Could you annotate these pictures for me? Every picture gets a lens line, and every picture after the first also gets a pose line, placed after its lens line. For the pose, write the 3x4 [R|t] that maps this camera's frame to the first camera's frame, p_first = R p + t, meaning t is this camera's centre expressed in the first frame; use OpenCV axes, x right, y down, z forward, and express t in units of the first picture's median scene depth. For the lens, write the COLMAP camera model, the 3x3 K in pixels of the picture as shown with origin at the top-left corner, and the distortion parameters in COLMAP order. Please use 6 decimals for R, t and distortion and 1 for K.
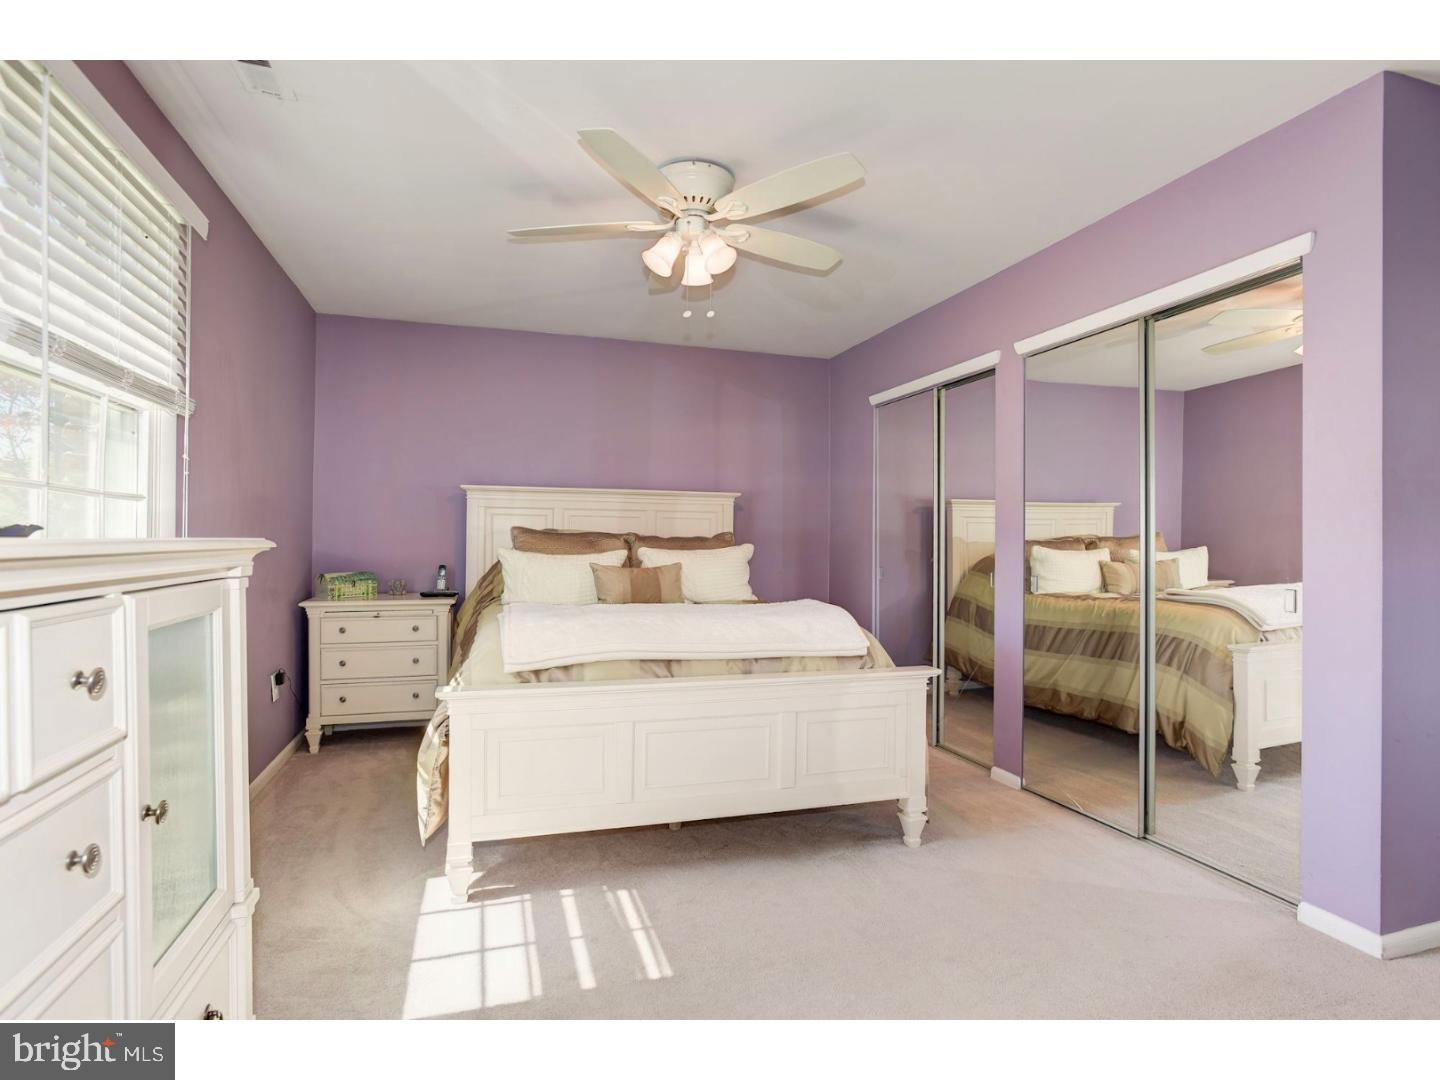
lens RADIAL K [[713.6, 0, 716.0], [0, 713.6, 526.5], [0, 0, 1]] dist [-0.000226, -0.000230]
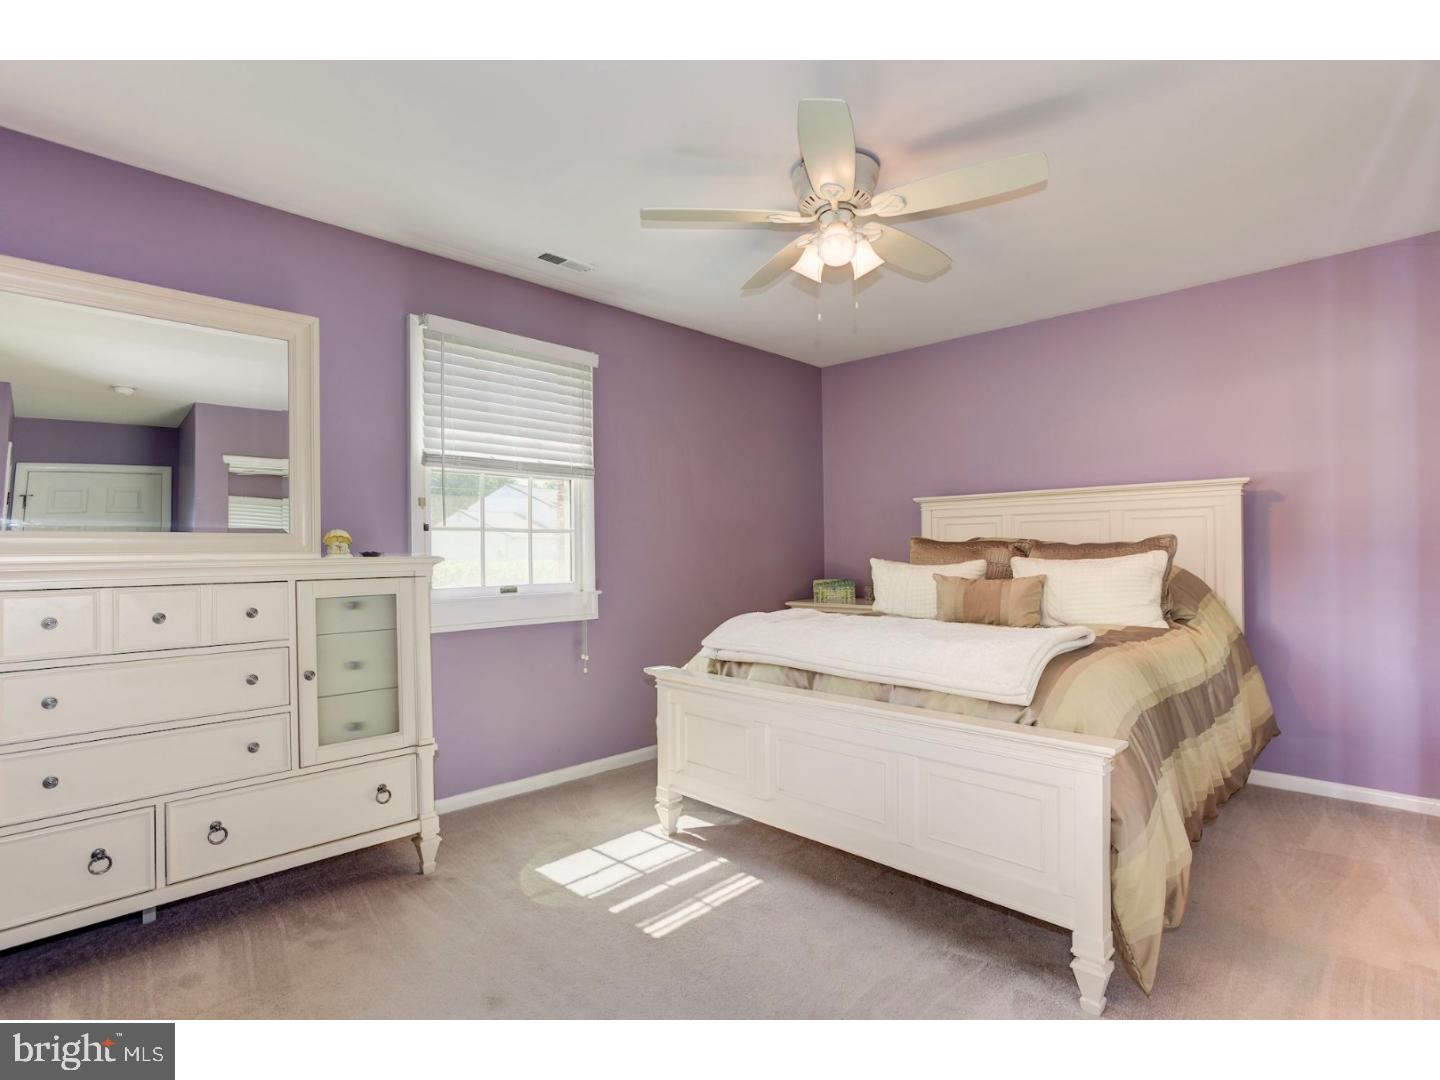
lens RADIAL K [[719.6, 0, 720.0], [0, 719.6, 540.0], [0, 0, 1]] dist [-0.043089, 0.000040]
pose [[0.477615, -0.027587, -0.878136, 0.714174], [0.027474, 0.999487, -0.016457, 0.020603], [0.878140, -0.016265, 0.478127, 0.415031]]
